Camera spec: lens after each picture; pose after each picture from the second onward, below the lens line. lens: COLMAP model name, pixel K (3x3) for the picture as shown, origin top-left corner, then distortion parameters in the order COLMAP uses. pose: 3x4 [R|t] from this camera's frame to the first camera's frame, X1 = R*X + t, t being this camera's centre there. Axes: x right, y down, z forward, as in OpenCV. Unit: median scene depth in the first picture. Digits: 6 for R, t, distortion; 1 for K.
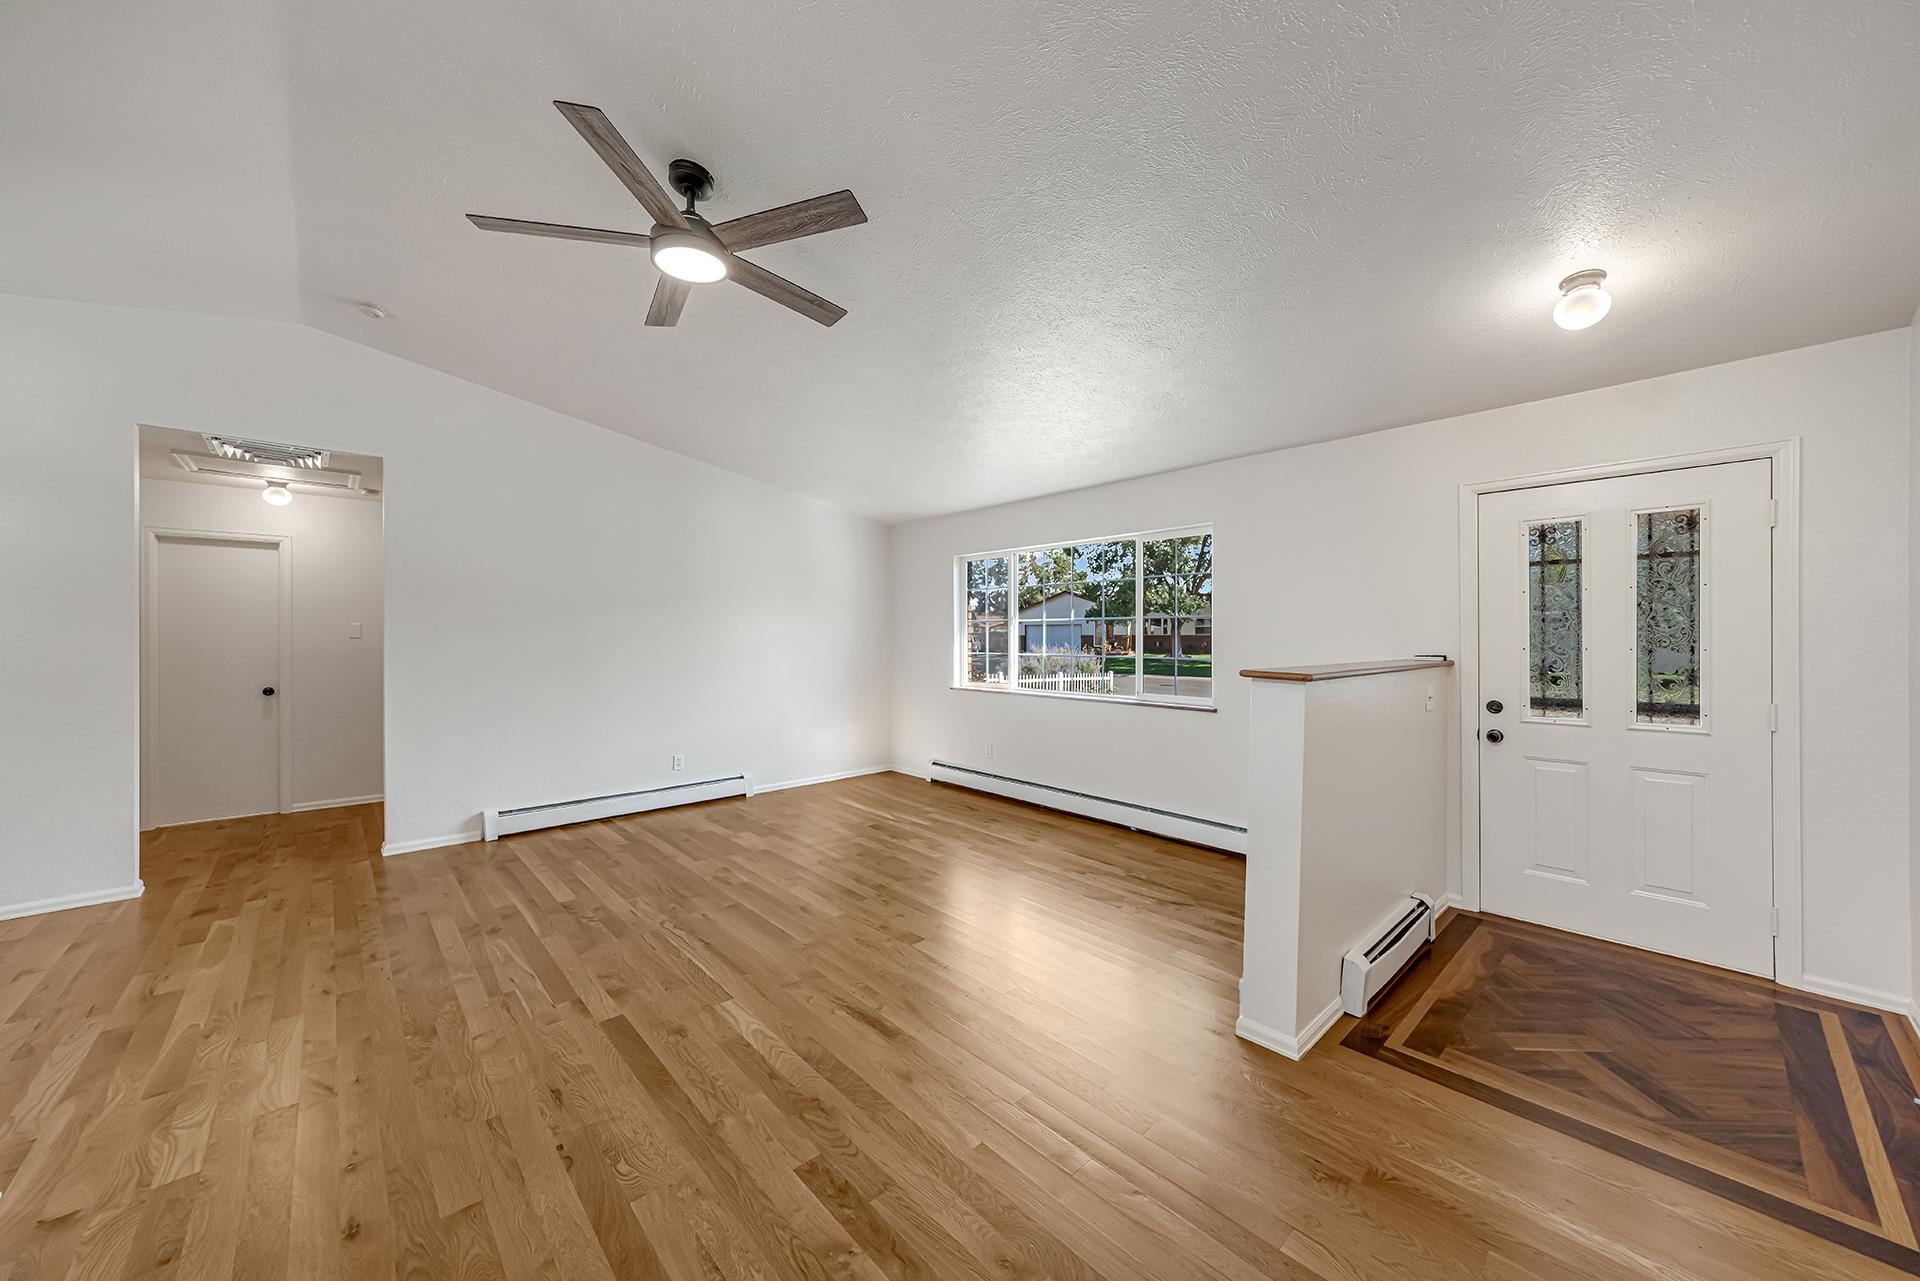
lens RADIAL K [[690.8, 0, 931.2], [0, 690.8, 636.0], [0, 0, 1]] dist [-0.002918, 0.001008]
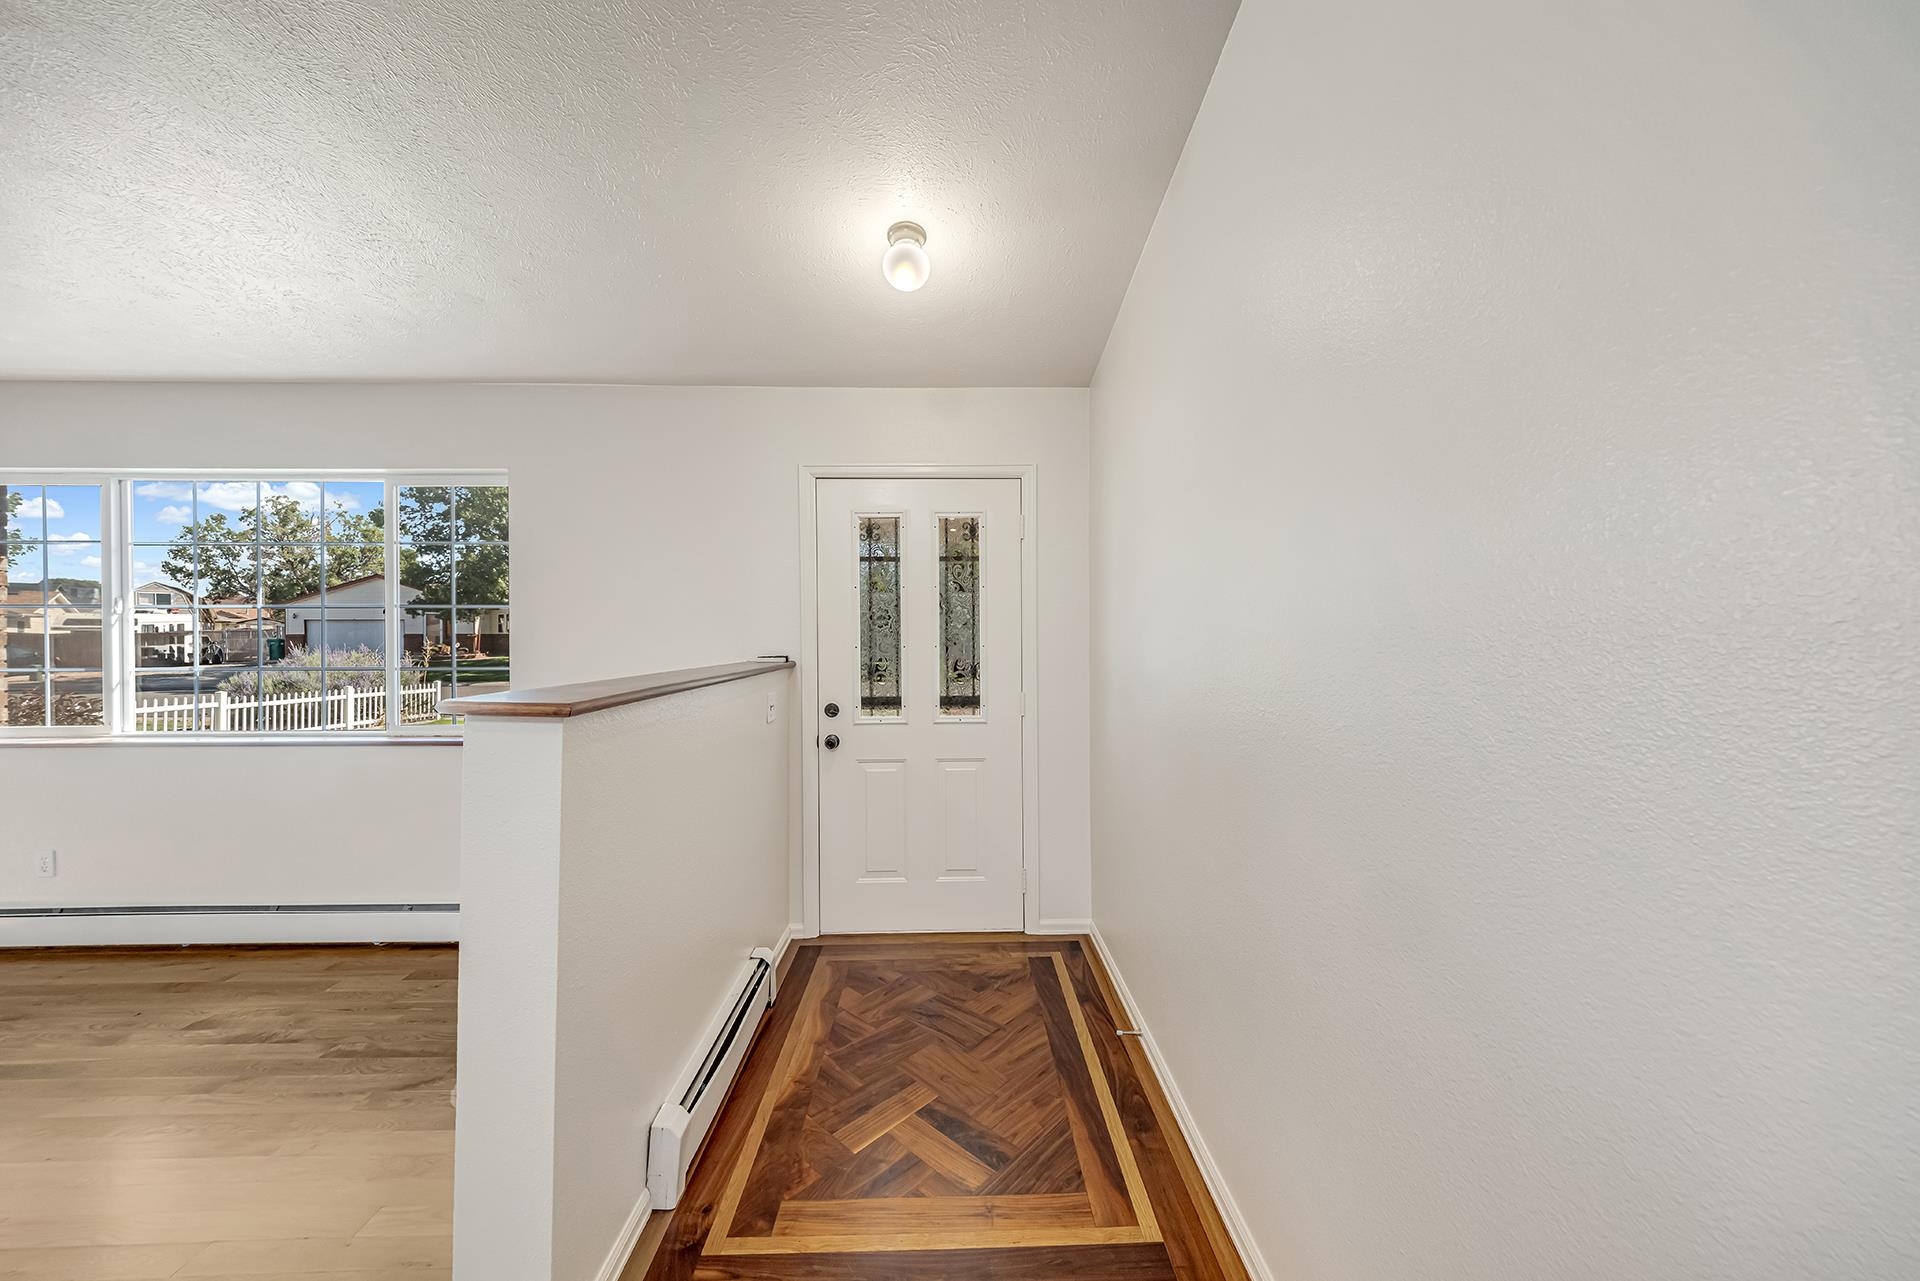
lens RADIAL K [[690.8, 0, 959.6], [0, 690.8, 635.7], [0, 0, 1]] dist [-0.002918, 0.001008]
pose [[0.646473, -0.004993, 0.762920, 0.238849], [0.003109, 0.999988, 0.003911, -0.000413], [-0.762930, -0.000156, 0.646481, 0.291580]]
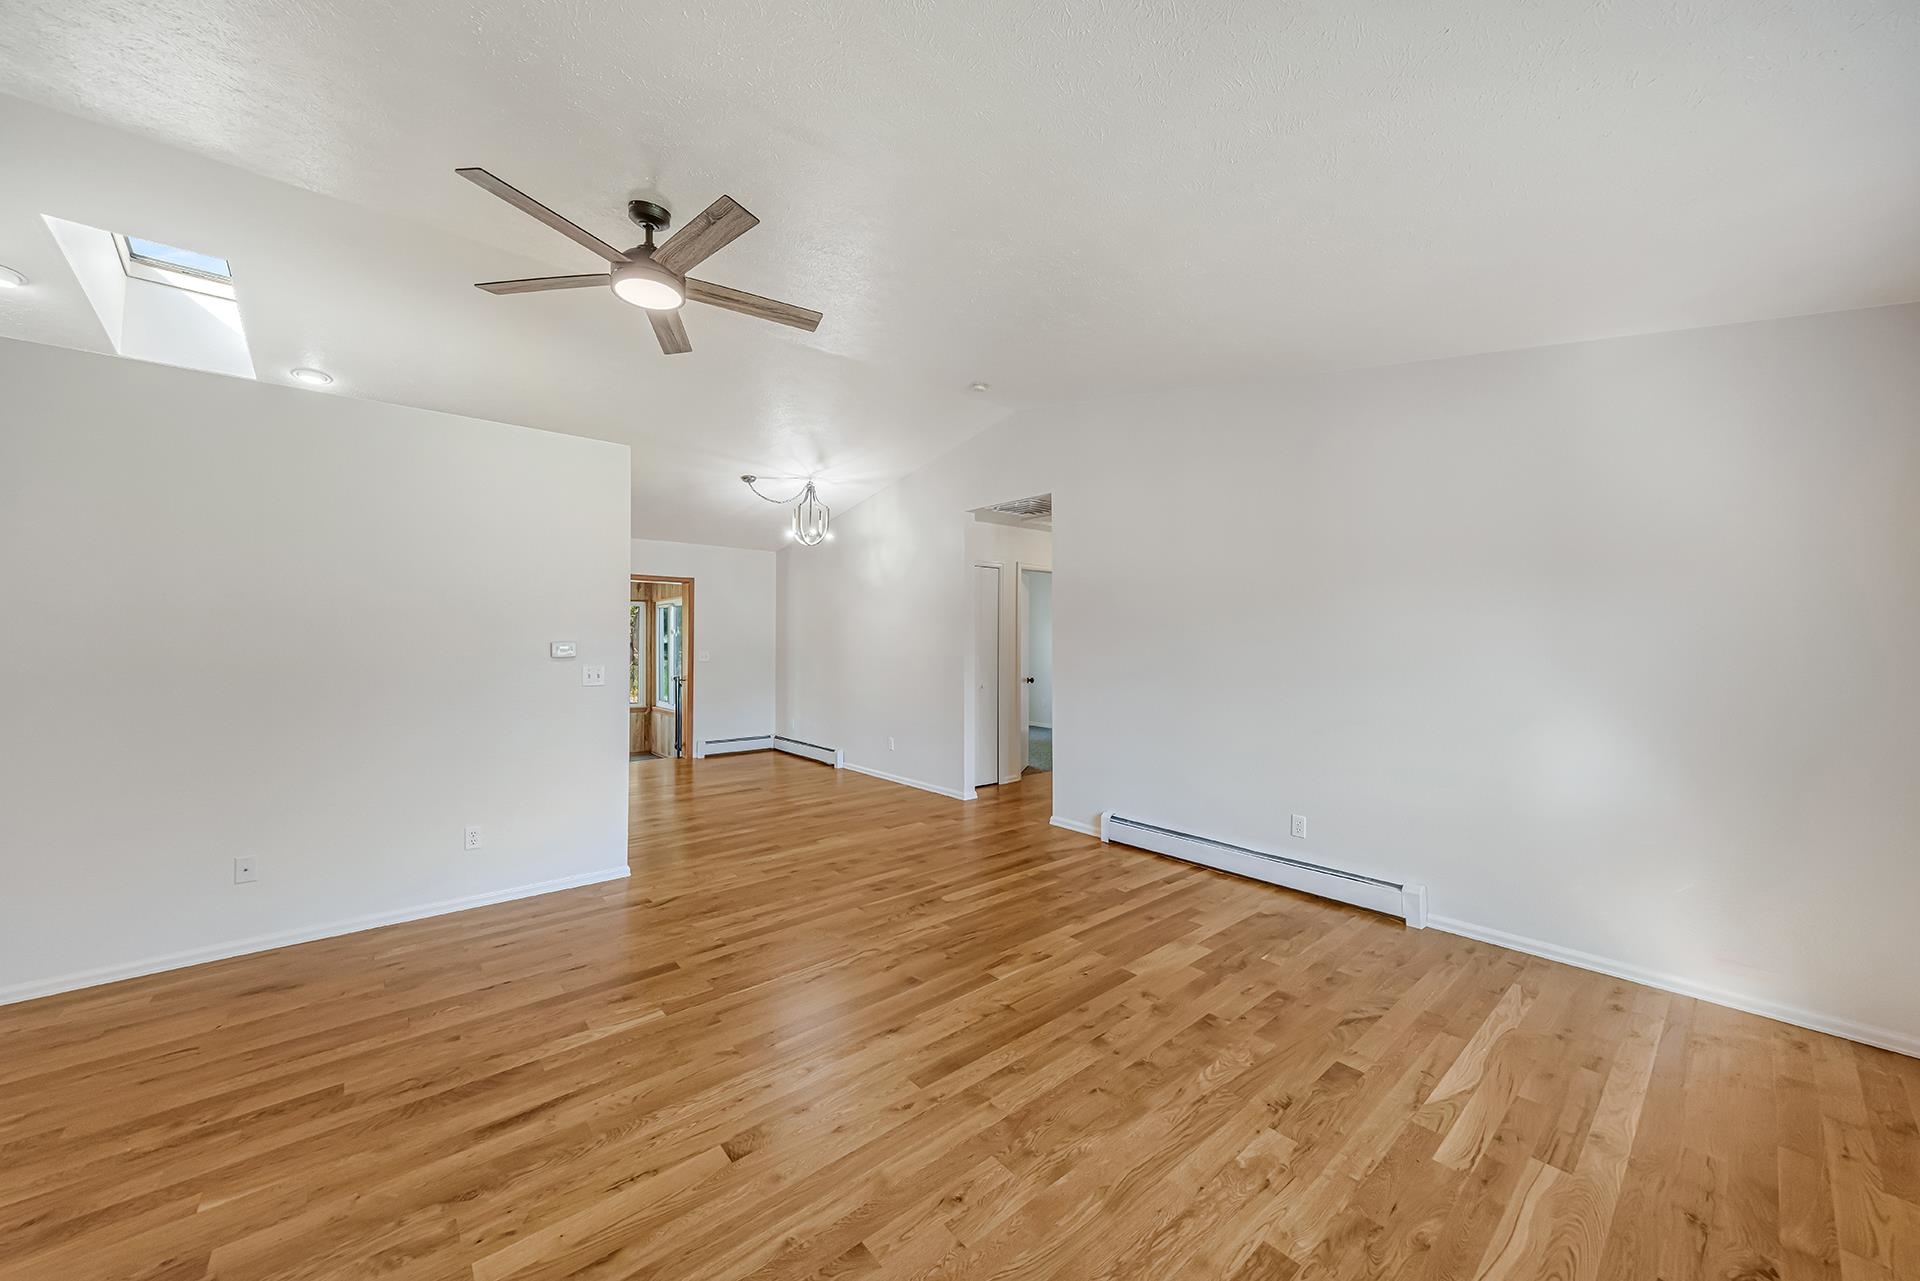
lens RADIAL K [[690.8, 0, 966.0], [0, 690.8, 636.6], [0, 0, 1]] dist [-0.002918, 0.001008]
pose [[0.005560, 0.001813, -0.999983, 0.594911], [-0.007435, 0.999971, 0.001772, -0.011612], [0.999957, 0.007425, 0.005573, 1.221501]]
